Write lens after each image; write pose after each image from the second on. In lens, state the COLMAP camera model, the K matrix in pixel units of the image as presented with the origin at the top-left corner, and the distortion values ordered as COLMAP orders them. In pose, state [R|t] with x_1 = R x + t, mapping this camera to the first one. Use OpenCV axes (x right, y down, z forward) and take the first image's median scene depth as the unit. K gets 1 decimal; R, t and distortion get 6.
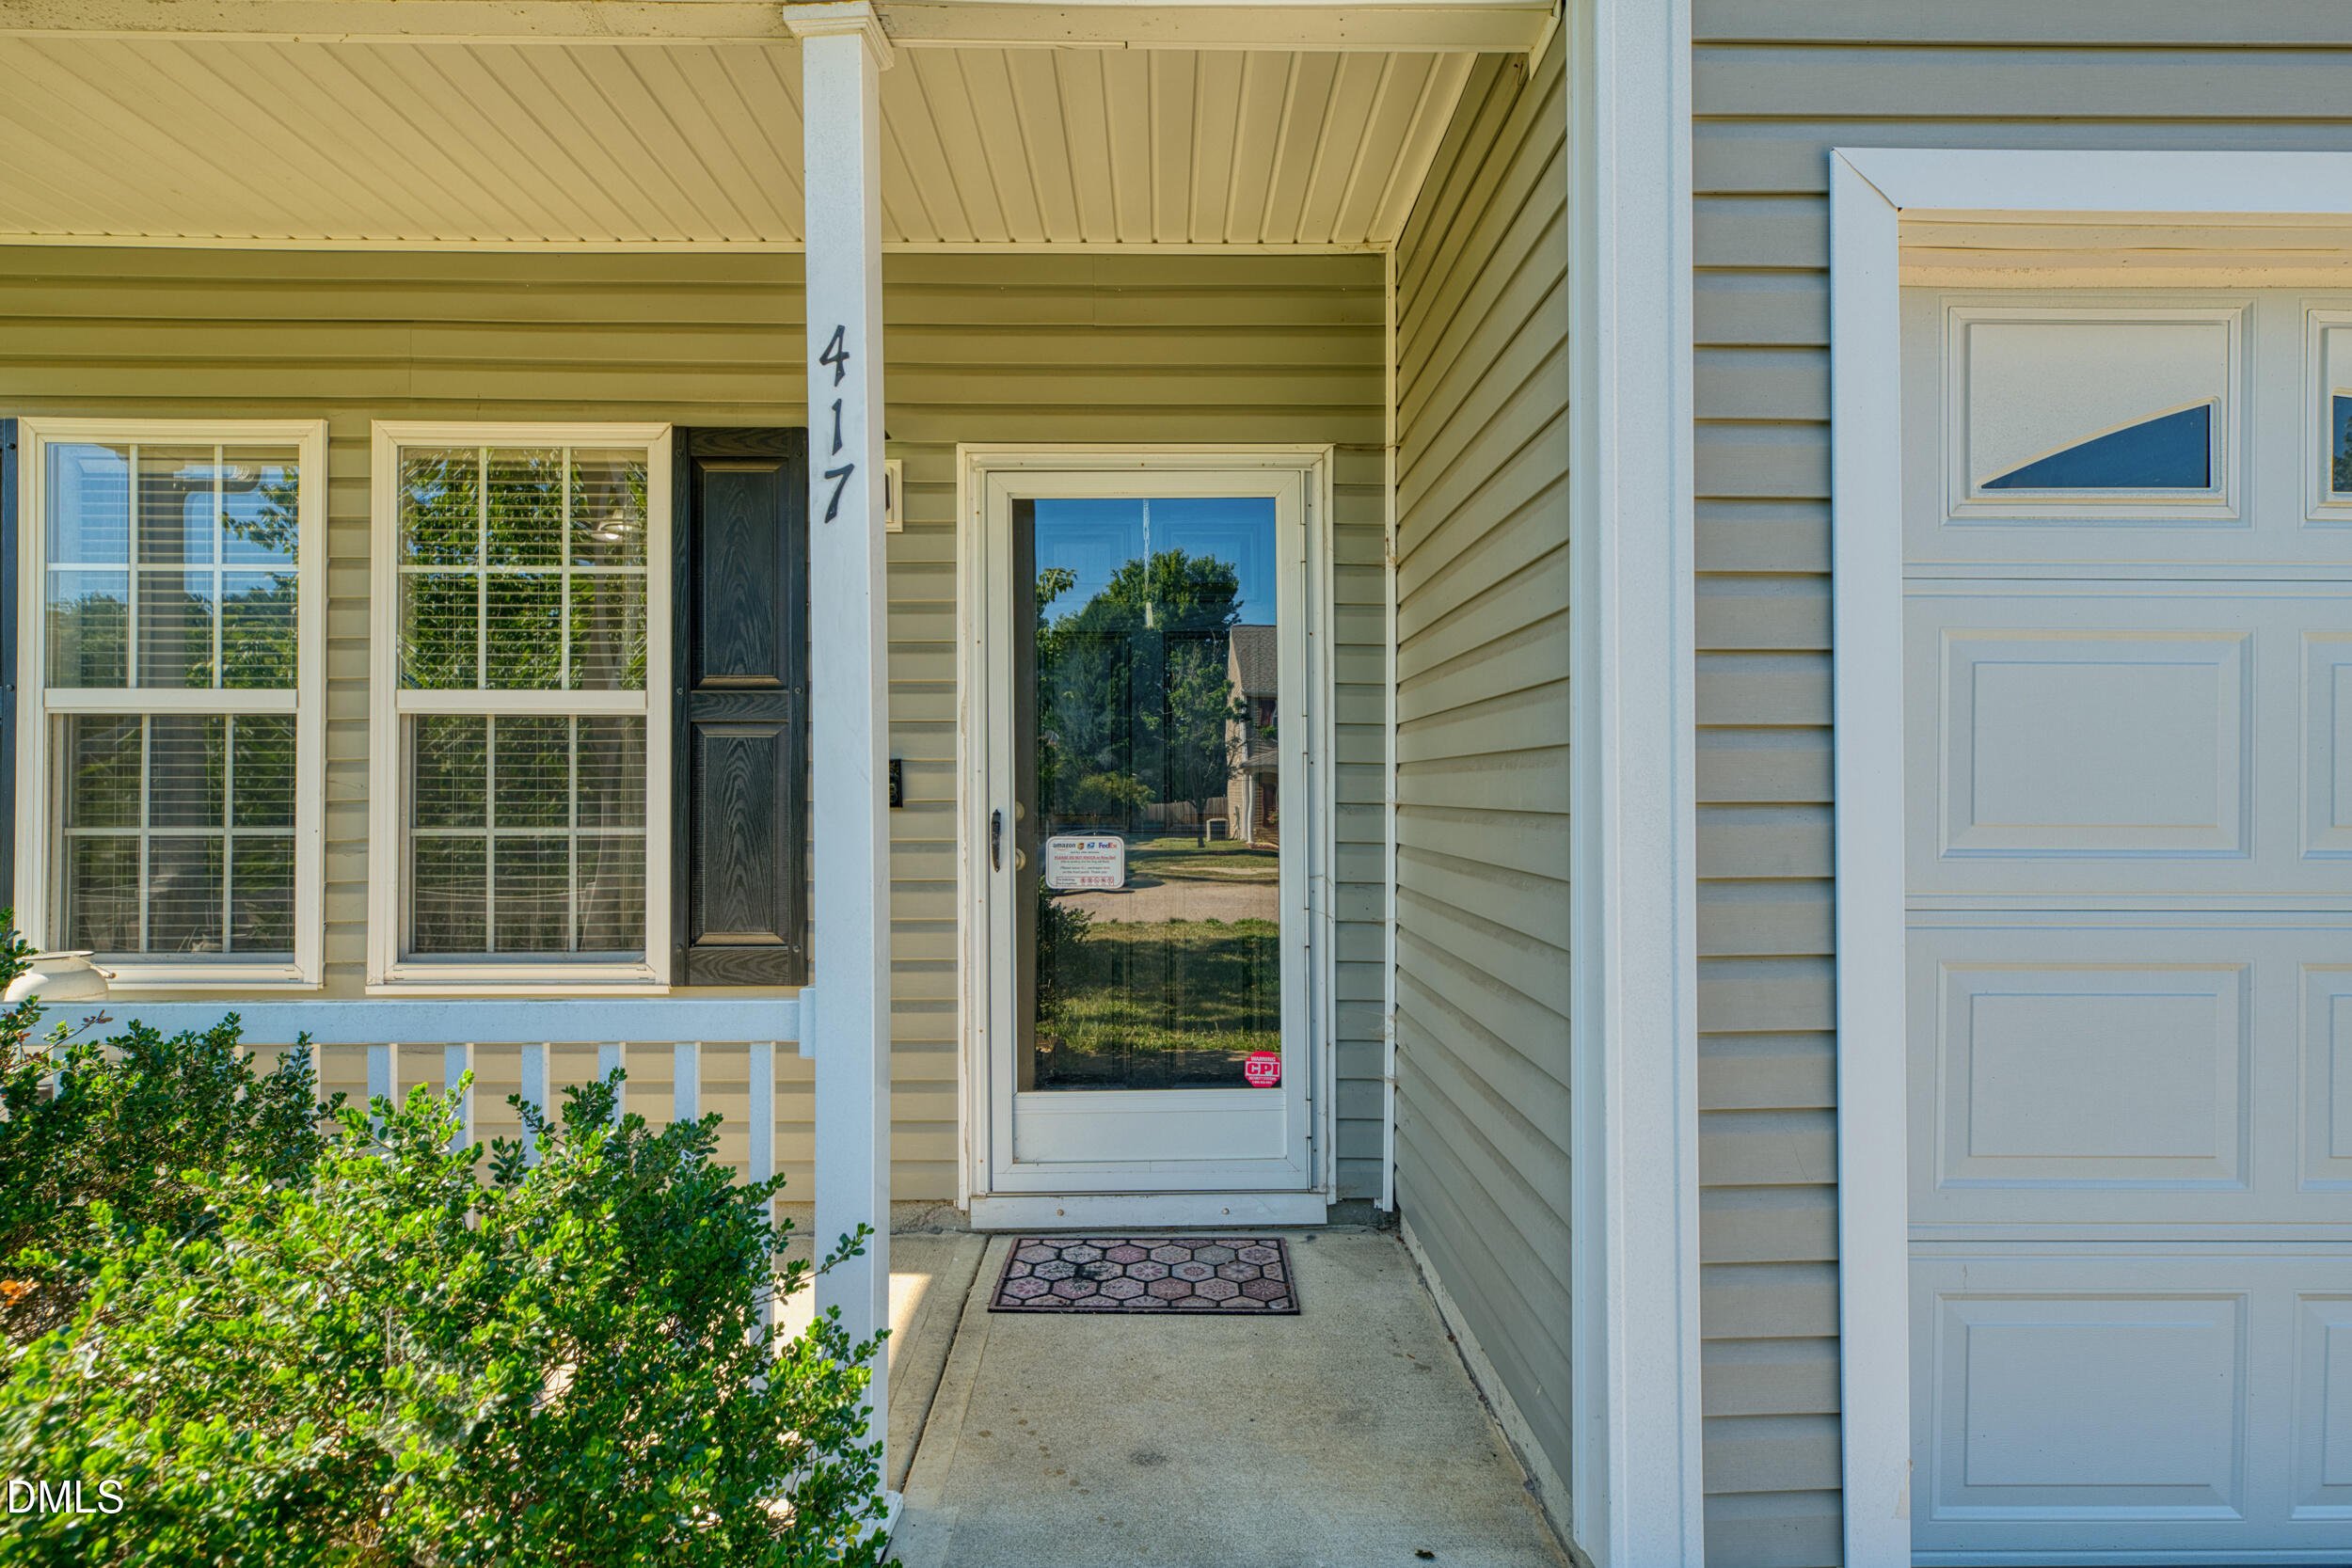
lens RADIAL K [[1168.2, 0, 1176.0], [0, 1168.2, 784.0], [0, 0, 1]] dist [-0.005883, 0.005278]
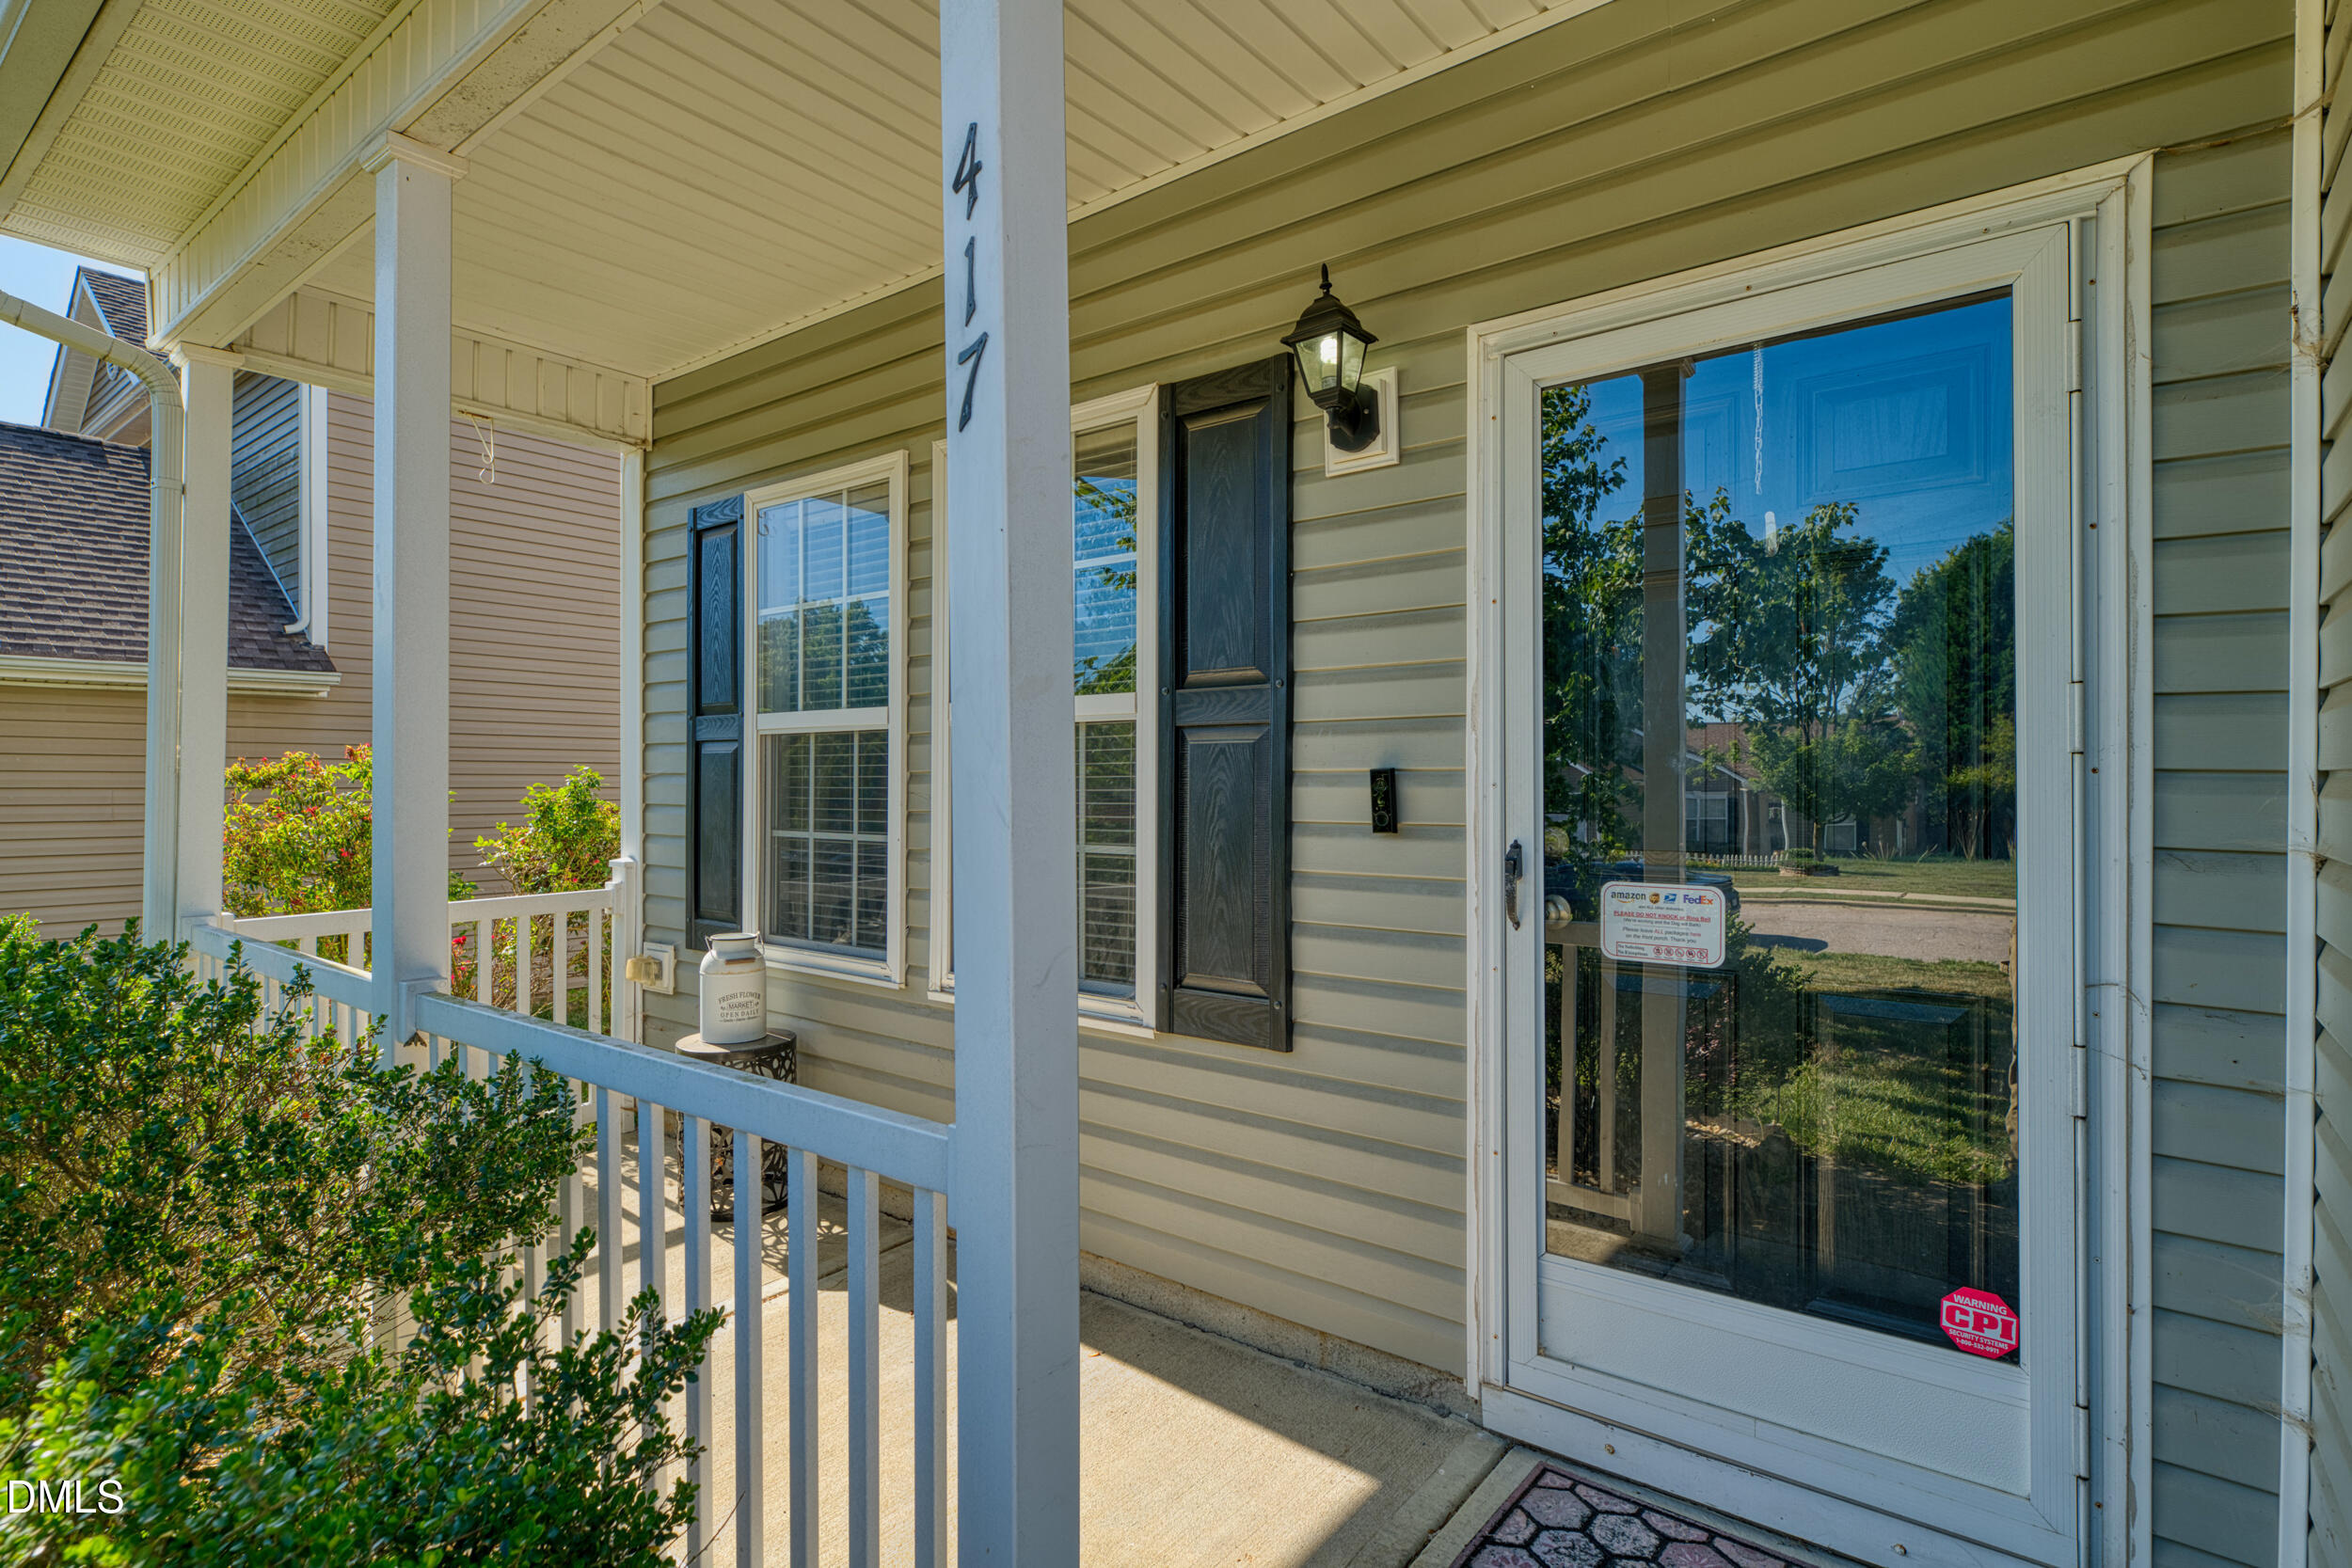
lens RADIAL K [[1168.2, 0, 1176.0], [0, 1168.2, 784.0], [0, 0, 1]] dist [-0.005883, 0.005278]
pose [[0.779333, 0.002403, -0.626605, 0.123514], [0.002891, 0.999968, 0.007430, -0.017112], [0.626603, -0.007602, 0.779301, 0.329729]]
